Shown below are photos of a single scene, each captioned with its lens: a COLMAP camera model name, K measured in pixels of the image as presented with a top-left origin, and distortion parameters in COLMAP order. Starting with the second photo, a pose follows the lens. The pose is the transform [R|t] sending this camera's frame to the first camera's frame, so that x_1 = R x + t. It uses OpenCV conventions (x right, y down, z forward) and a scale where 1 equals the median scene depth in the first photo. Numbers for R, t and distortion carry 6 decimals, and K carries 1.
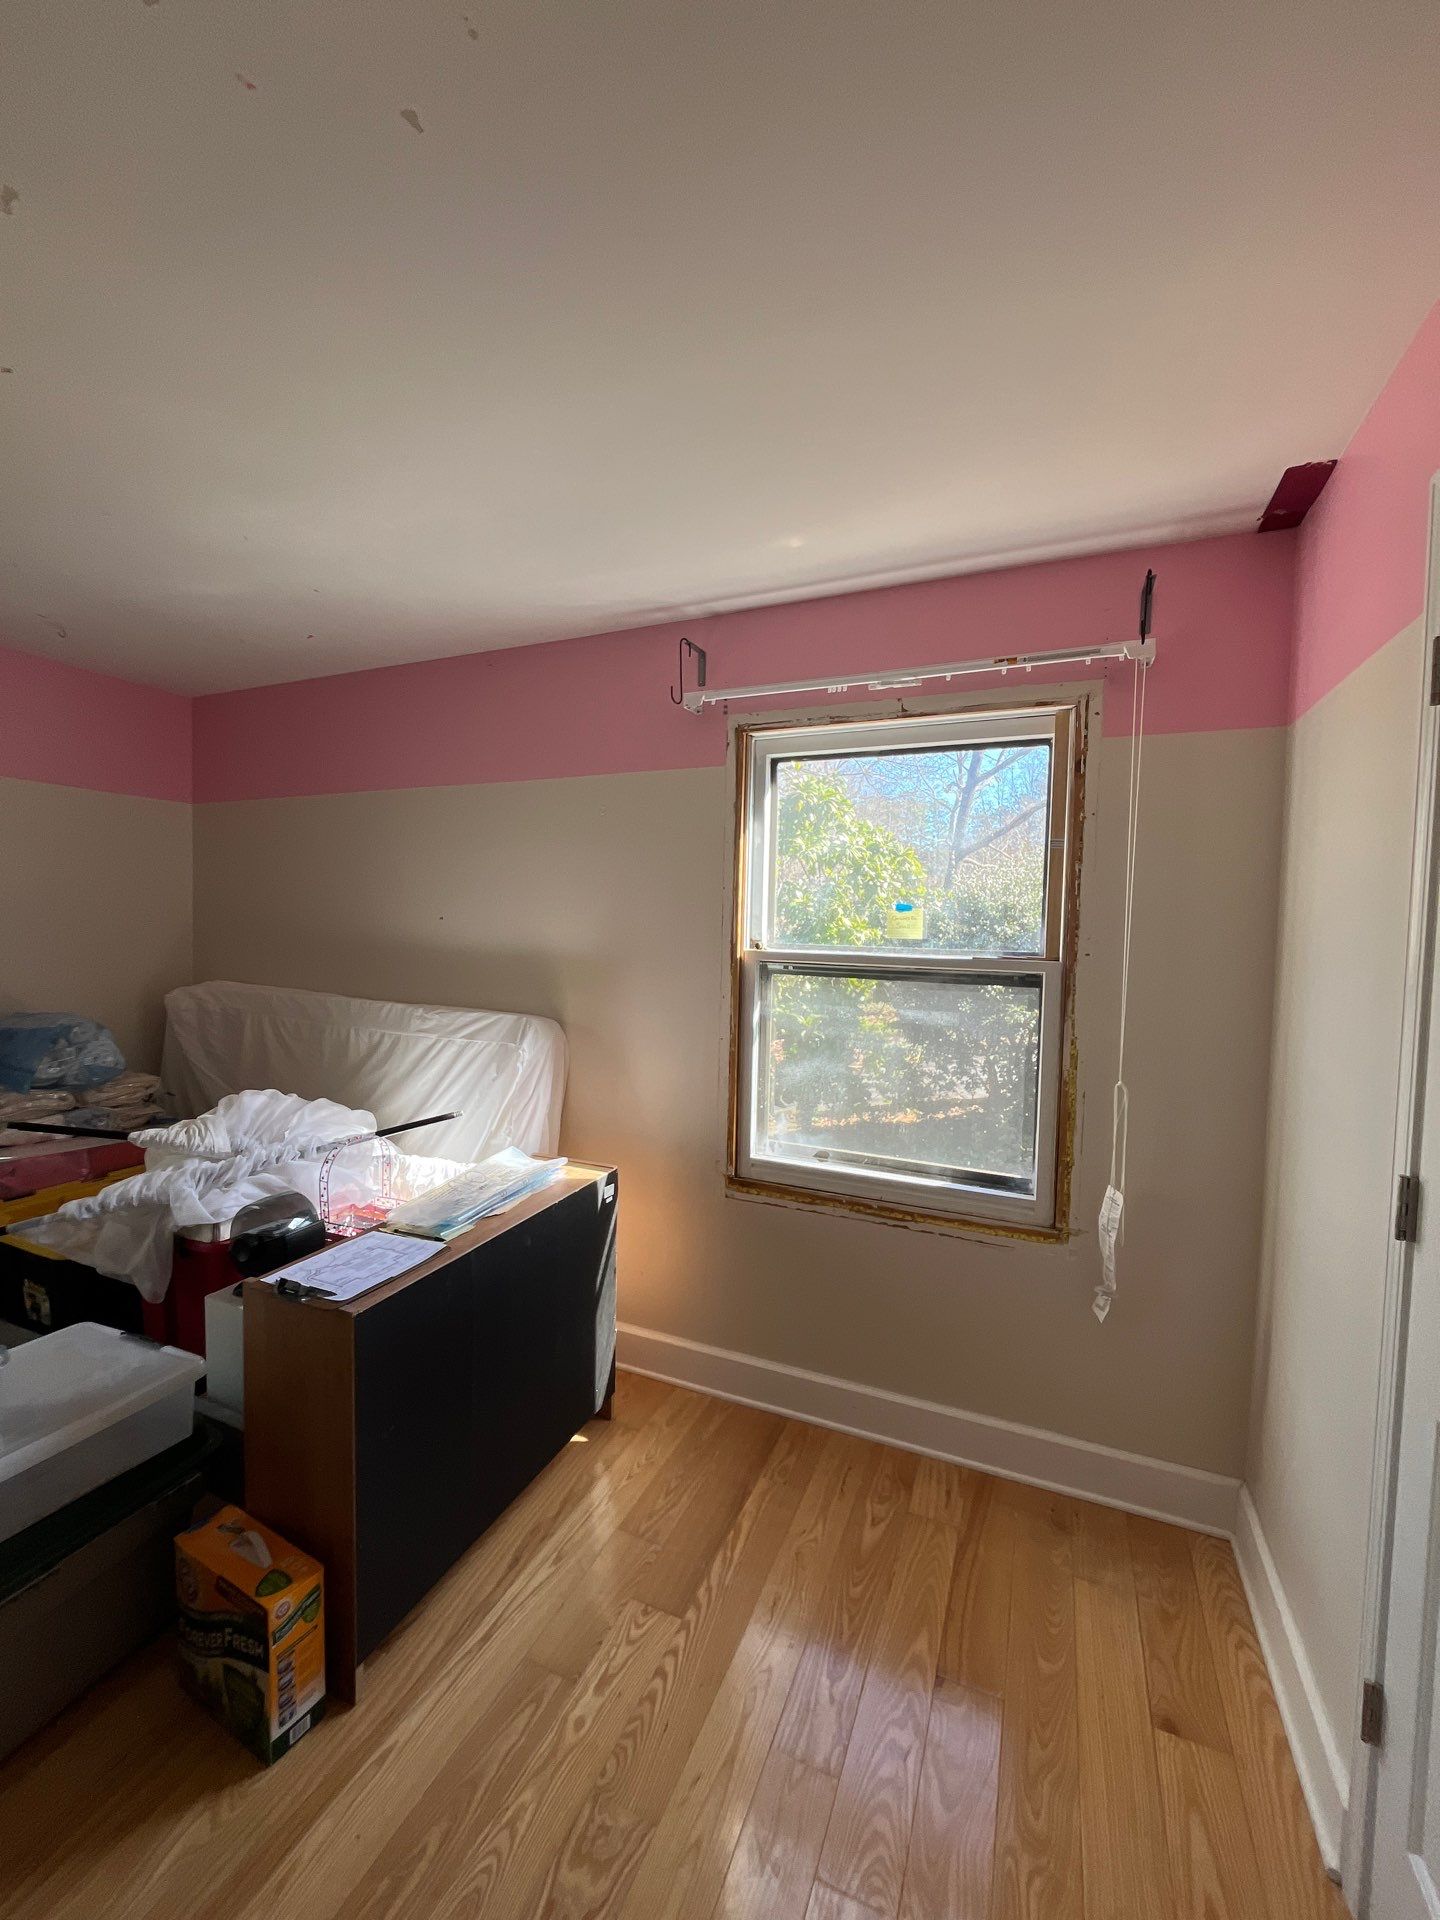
lens RADIAL K [[779.0, 0, 720.0], [0, 779.0, 960.0], [0, 0, 1]] dist [-0.001344, -0.000468]
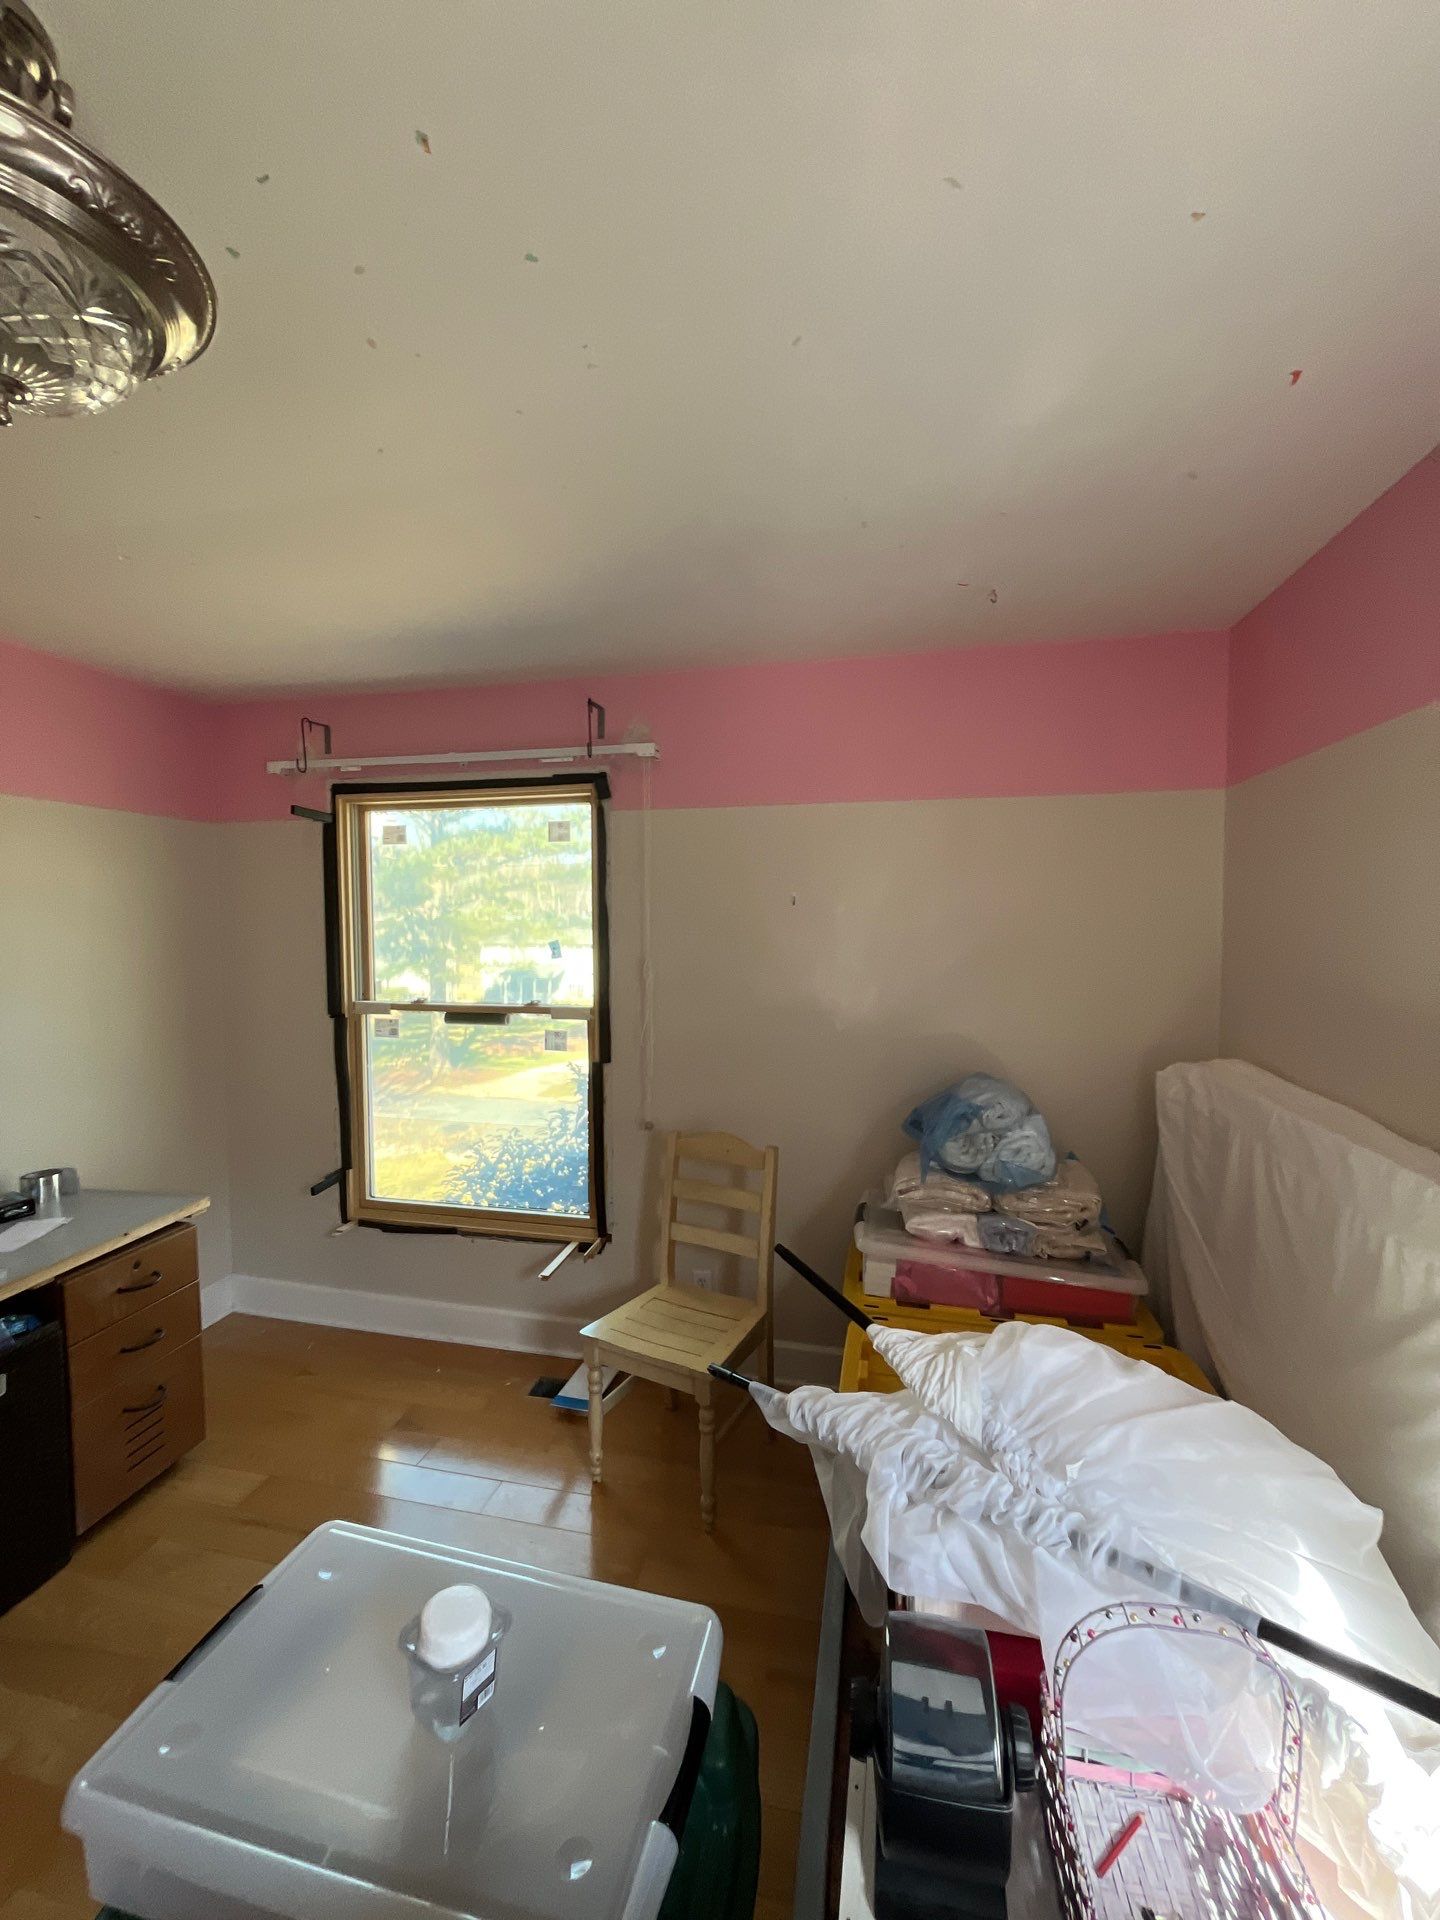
lens RADIAL K [[779.0, 0, 720.0], [0, 779.0, 960.0], [0, 0, 1]] dist [-0.001344, -0.000468]
pose [[0.187722, 0.023558, -0.981940, -0.133109], [-0.040057, 0.999064, 0.016311, -0.060903], [0.981405, 0.036271, 0.188490, 0.594177]]
